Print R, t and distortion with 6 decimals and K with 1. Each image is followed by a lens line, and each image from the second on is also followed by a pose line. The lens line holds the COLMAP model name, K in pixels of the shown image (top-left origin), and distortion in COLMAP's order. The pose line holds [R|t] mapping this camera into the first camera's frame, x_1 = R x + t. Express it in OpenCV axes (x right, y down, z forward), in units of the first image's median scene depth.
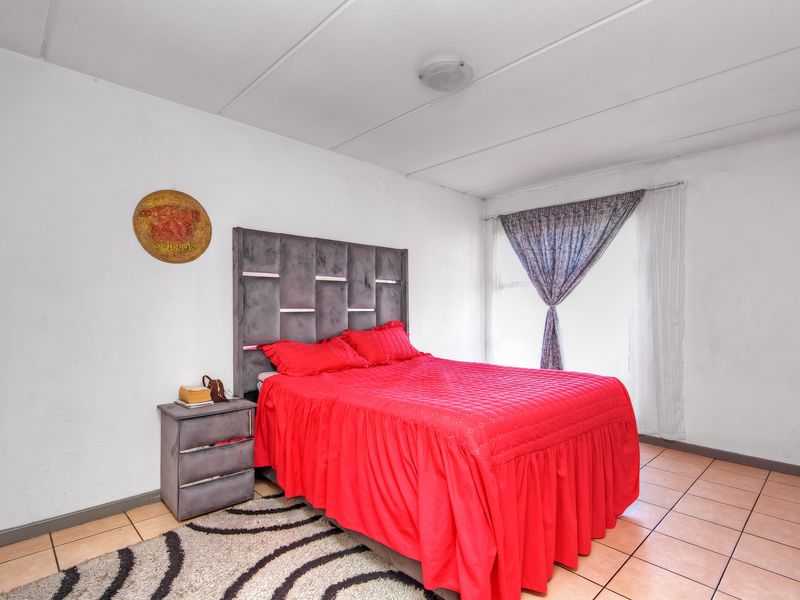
lens RADIAL K [[420.8, 0, 401.5], [0, 420.8, 308.3], [0, 0, 1]] dist [0.000876, 0.000053]
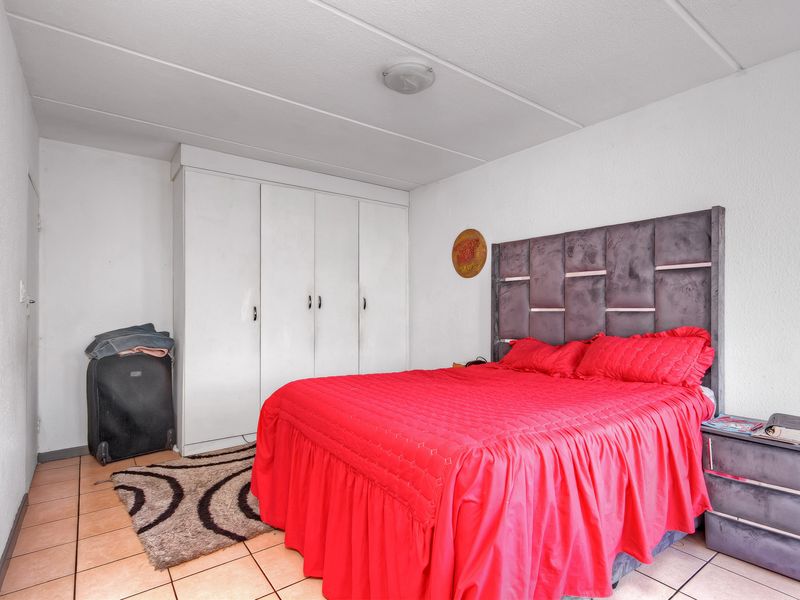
lens RADIAL K [[420.8, 0, 401.5], [0, 420.8, 308.3], [0, 0, 1]] dist [0.000876, 0.000053]
pose [[-0.121822, 0.000814, -0.992552, 0.796816], [0.001766, 0.999998, 0.000603, 0.000164], [0.992550, -0.001680, -0.121823, 0.771845]]
